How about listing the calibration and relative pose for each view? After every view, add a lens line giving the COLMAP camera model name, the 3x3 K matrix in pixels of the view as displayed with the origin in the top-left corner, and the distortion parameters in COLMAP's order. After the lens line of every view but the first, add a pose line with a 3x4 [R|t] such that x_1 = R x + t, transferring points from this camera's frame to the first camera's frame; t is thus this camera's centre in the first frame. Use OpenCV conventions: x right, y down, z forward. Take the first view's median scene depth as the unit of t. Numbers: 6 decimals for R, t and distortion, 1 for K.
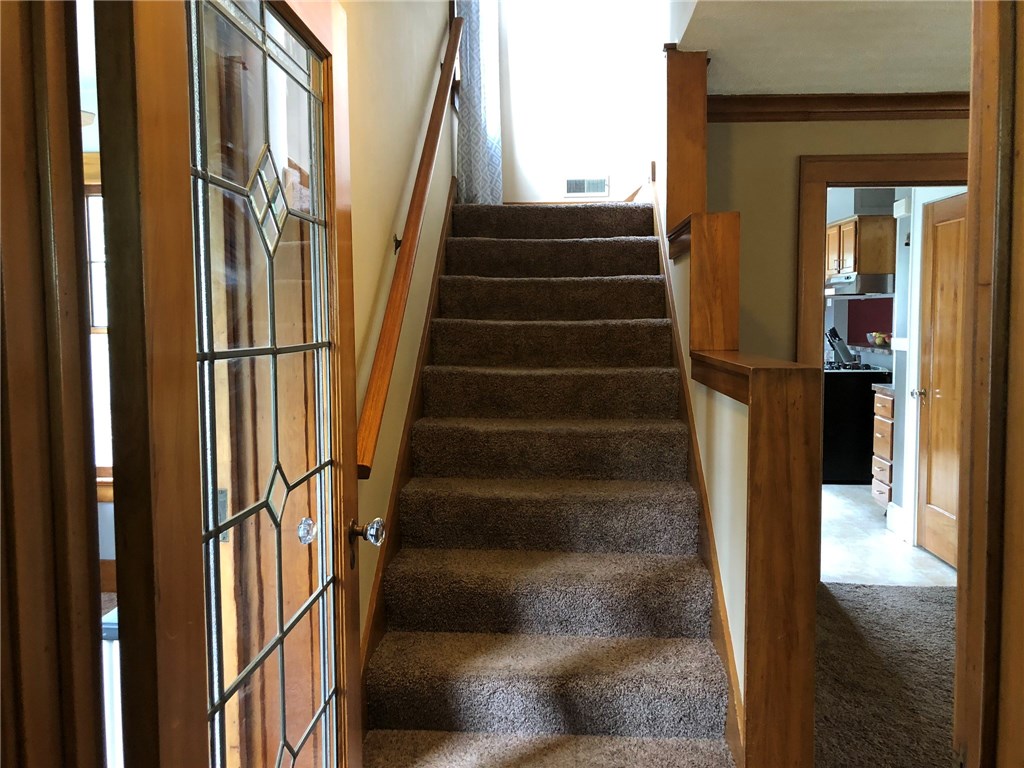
lens RADIAL K [[839.7, 0, 511.6], [0, 839.7, 373.2], [0, 0, 1]] dist [0.026017, -0.001255]
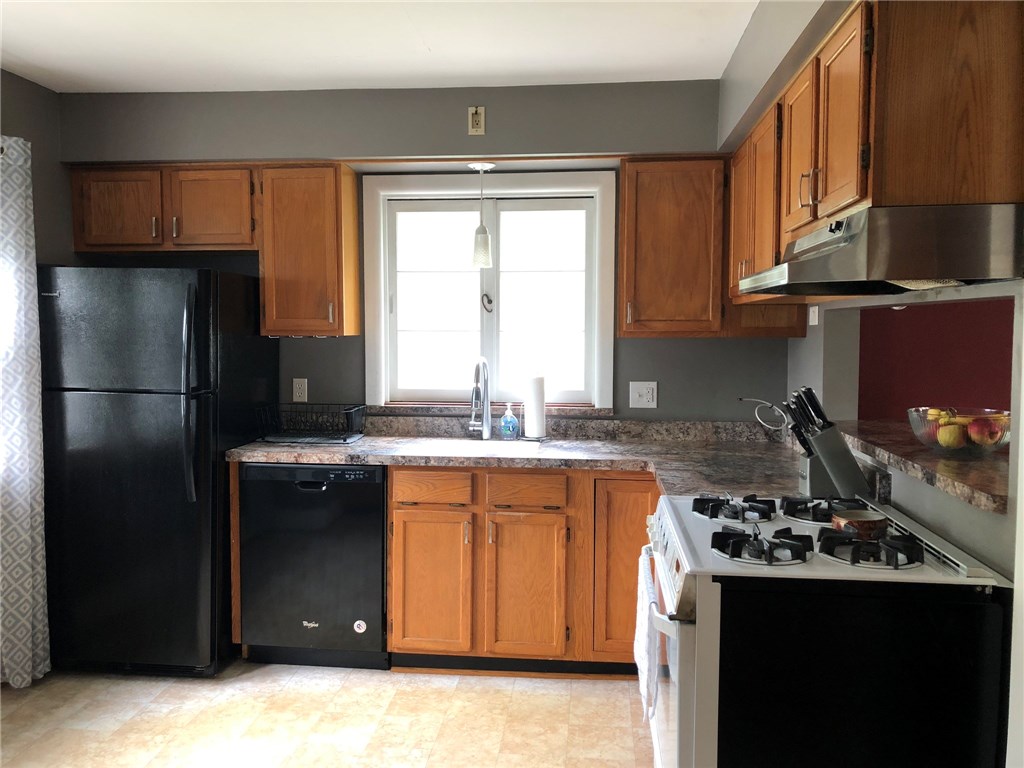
lens RADIAL K [[839.7, 0, 511.6], [0, 839.7, 373.2], [0, 0, 1]] dist [0.026017, -0.001255]
pose [[0.999287, 0.002628, -0.037654, 0.281374], [-0.002896, 0.999971, -0.007072, -0.058857], [0.037635, 0.007176, 0.999266, 0.671409]]
